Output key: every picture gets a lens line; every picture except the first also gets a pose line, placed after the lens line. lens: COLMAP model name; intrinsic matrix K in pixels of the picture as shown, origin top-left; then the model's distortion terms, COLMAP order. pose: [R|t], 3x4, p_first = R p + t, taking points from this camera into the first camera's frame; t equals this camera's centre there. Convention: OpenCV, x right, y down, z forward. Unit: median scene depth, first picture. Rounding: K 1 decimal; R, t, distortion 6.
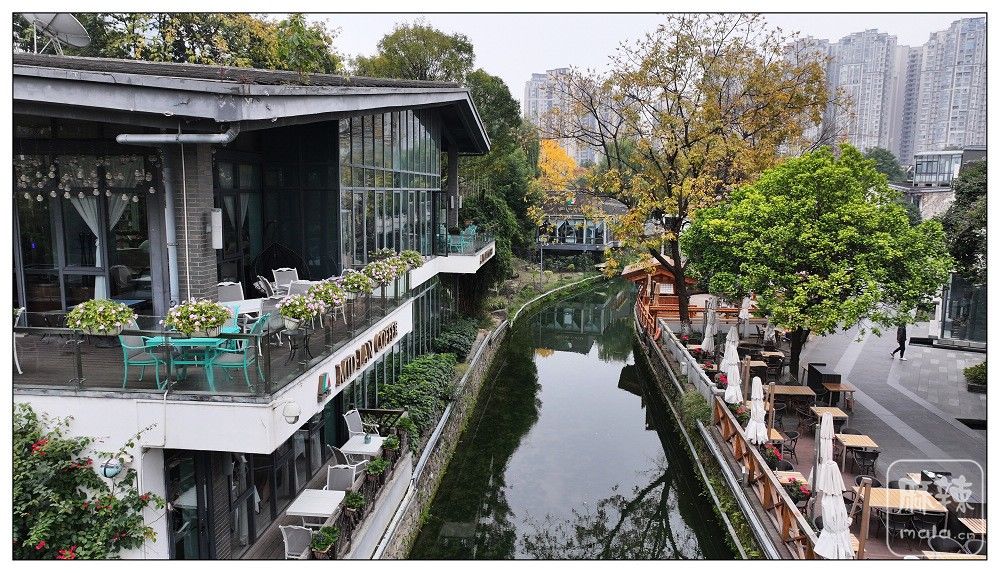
lens RADIAL K [[688.5, 0, 504.0], [0, 688.5, 285.1], [0, 0, 1]] dist [0.002157, 0.016008]
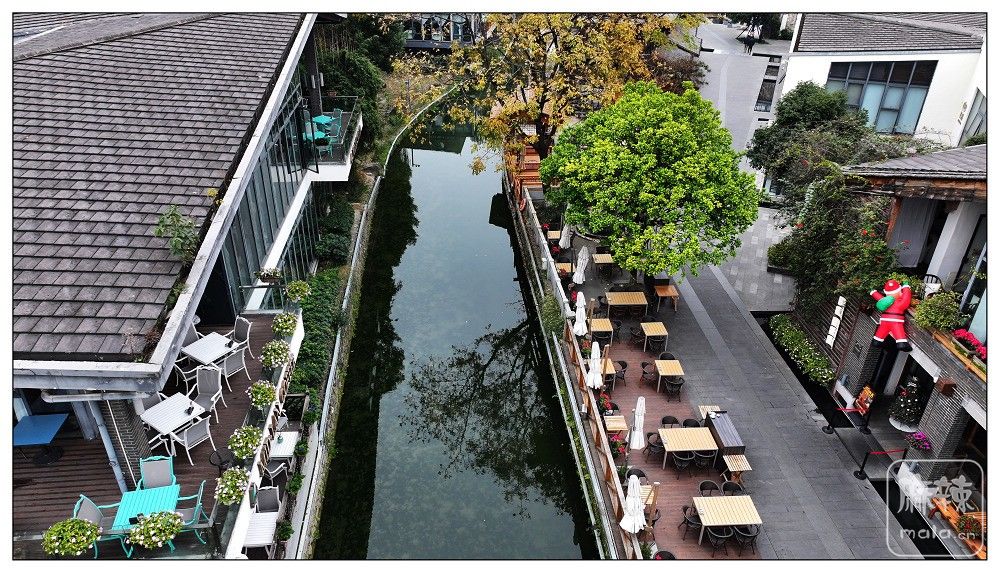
lens RADIAL K [[688.5, 0, 504.4], [0, 688.5, 285.1], [0, 0, 1]] dist [0.002157, 0.016008]
pose [[0.982834, -0.085058, 0.163715, 0.008506], [0.017758, 0.926875, 0.374949, -0.324224], [-0.183636, -0.365605, 0.912475, -0.047901]]
